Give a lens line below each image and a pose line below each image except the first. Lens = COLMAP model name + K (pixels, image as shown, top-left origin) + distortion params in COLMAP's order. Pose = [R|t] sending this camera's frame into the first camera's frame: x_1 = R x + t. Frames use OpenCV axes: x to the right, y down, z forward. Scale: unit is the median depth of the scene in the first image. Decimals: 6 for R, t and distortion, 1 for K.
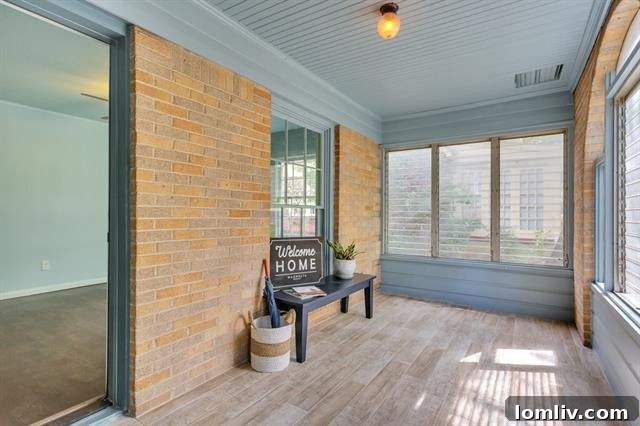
lens RADIAL K [[318.7, 0, 318.4], [0, 318.7, 214.5], [0, 0, 1]] dist [0.000562, -0.000379]
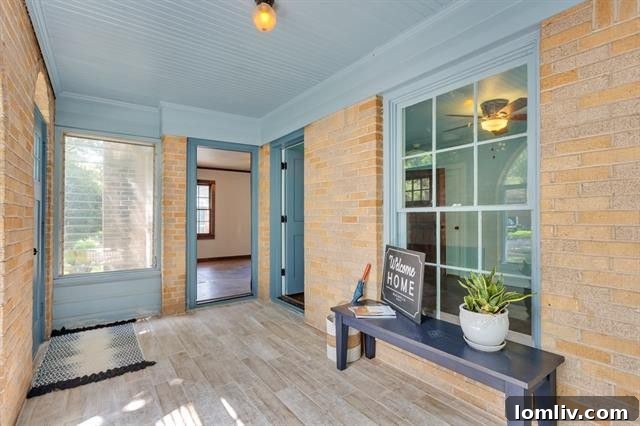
lens RADIAL K [[299.4, 0, 311.7], [0, 299.4, 216.7], [0, 0, 1]] dist [-0.000453, -0.000133]
pose [[-0.367249, -0.014327, -0.930012, 0.716812], [-0.002539, 0.999893, -0.014401, 0.002464], [0.930119, -0.002927, -0.367246, 1.064273]]
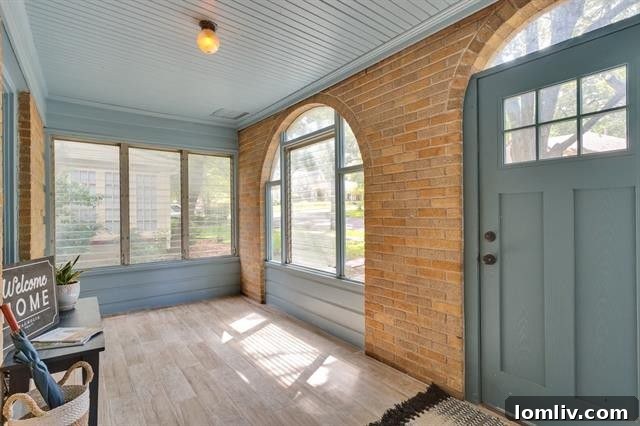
lens RADIAL K [[318.7, 0, 318.4], [0, 318.7, 214.5], [0, 0, 1]] dist [0.000562, -0.000379]
pose [[0.321271, -0.011839, 0.946913, -0.481402], [0.012808, 0.999885, 0.008155, -0.020352], [-0.946901, 0.009508, 0.321385, 0.237078]]
